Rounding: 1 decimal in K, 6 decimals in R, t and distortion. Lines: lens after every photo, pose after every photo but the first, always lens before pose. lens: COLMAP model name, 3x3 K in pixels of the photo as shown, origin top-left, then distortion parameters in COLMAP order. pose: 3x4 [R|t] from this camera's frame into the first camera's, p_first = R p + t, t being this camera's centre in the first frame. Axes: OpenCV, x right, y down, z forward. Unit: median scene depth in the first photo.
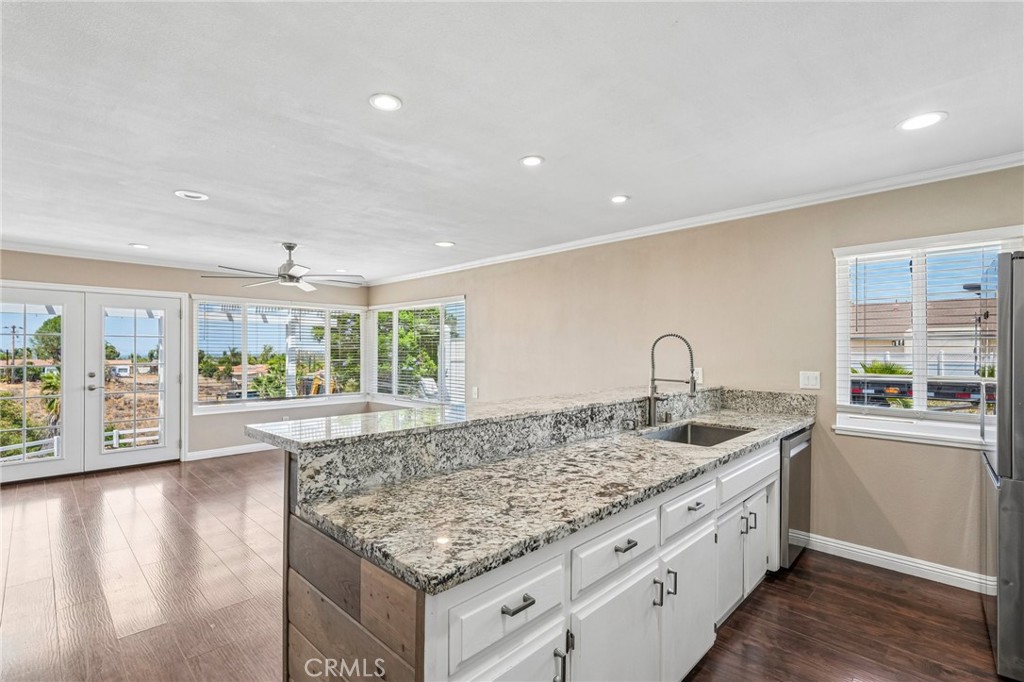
lens RADIAL K [[470.5, 0, 510.8], [0, 470.5, 350.0], [0, 0, 1]] dist [-0.008142, 0.001035]
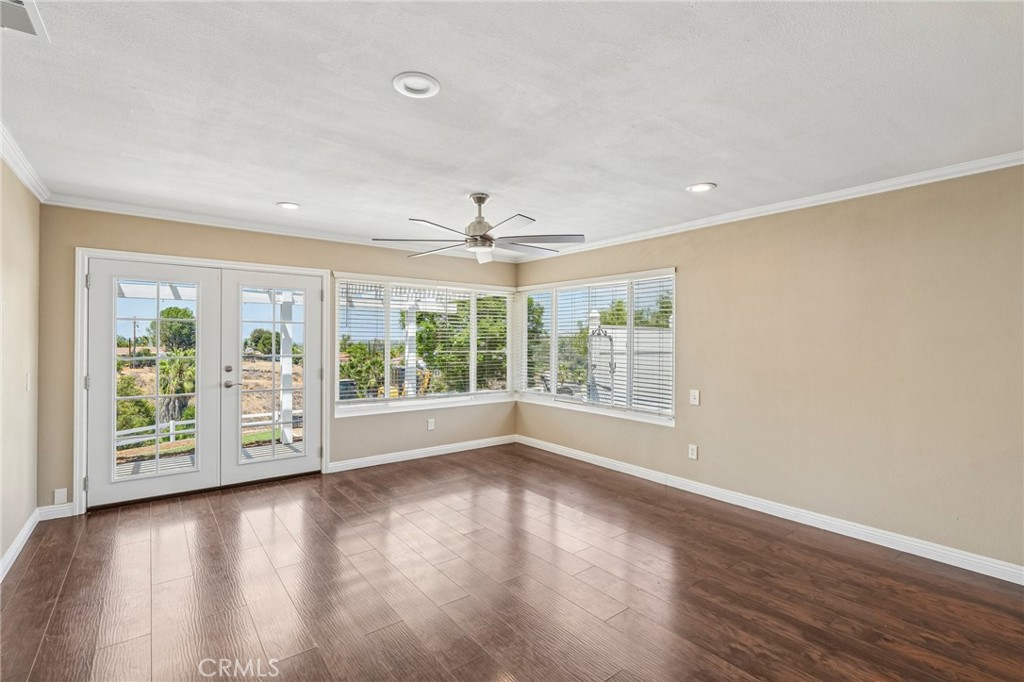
lens RADIAL K [[468.2, 0, 512.0], [0, 468.2, 341.0], [0, 0, 1]] dist [-0.009998, 0.000796]
pose [[0.990933, 0.003180, -0.134320, -0.473485], [-0.002705, 0.999989, 0.003722, -0.000192], [0.134331, -0.003325, 0.990931, 0.412414]]
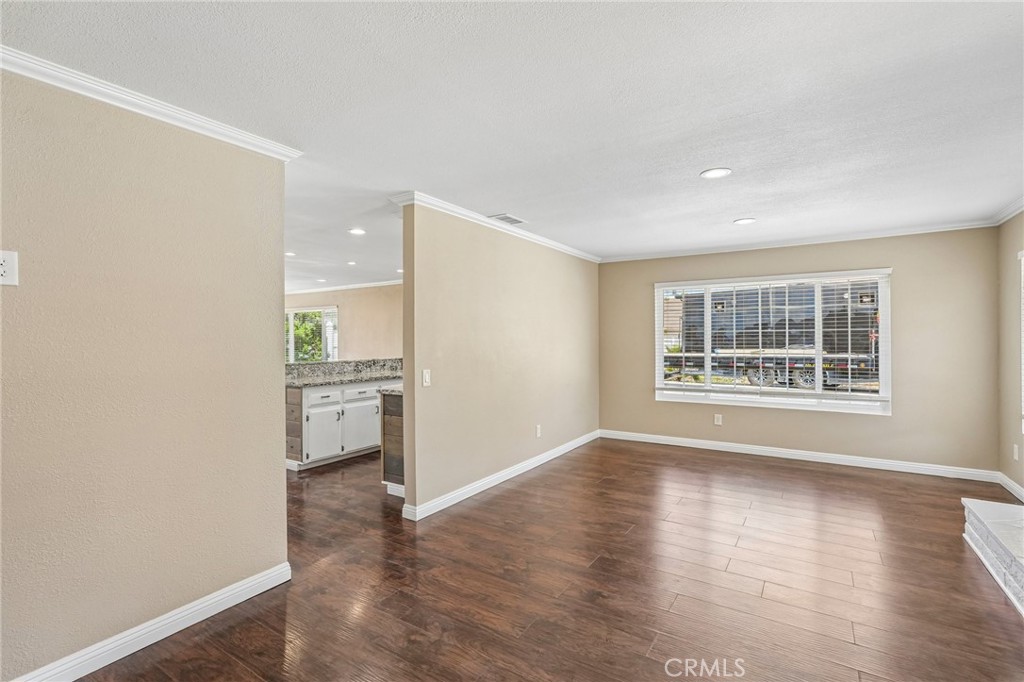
lens RADIAL K [[468.2, 0, 512.0], [0, 468.2, 341.0], [0, 0, 1]] dist [-0.009998, 0.000796]
pose [[0.979491, -0.010209, 0.201231, 0.310464], [0.009048, 0.999937, 0.006684, 0.001806], [-0.201286, -0.004726, 0.979521, -1.328892]]
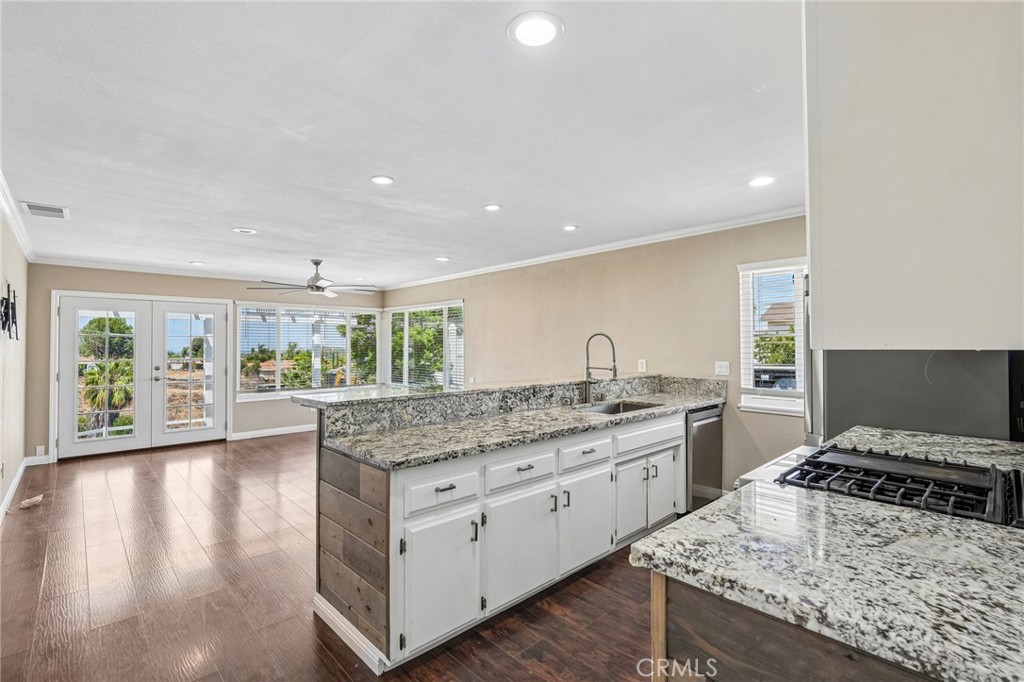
lens RADIAL K [[468.2, 0, 512.0], [0, 468.2, 341.0], [0, 0, 1]] dist [-0.009998, 0.000796]
pose [[0.999196, -0.005973, -0.039636, 0.125474], [0.005612, 0.999942, -0.009197, -0.001525], [0.039689, 0.008967, 0.999172, -0.287416]]
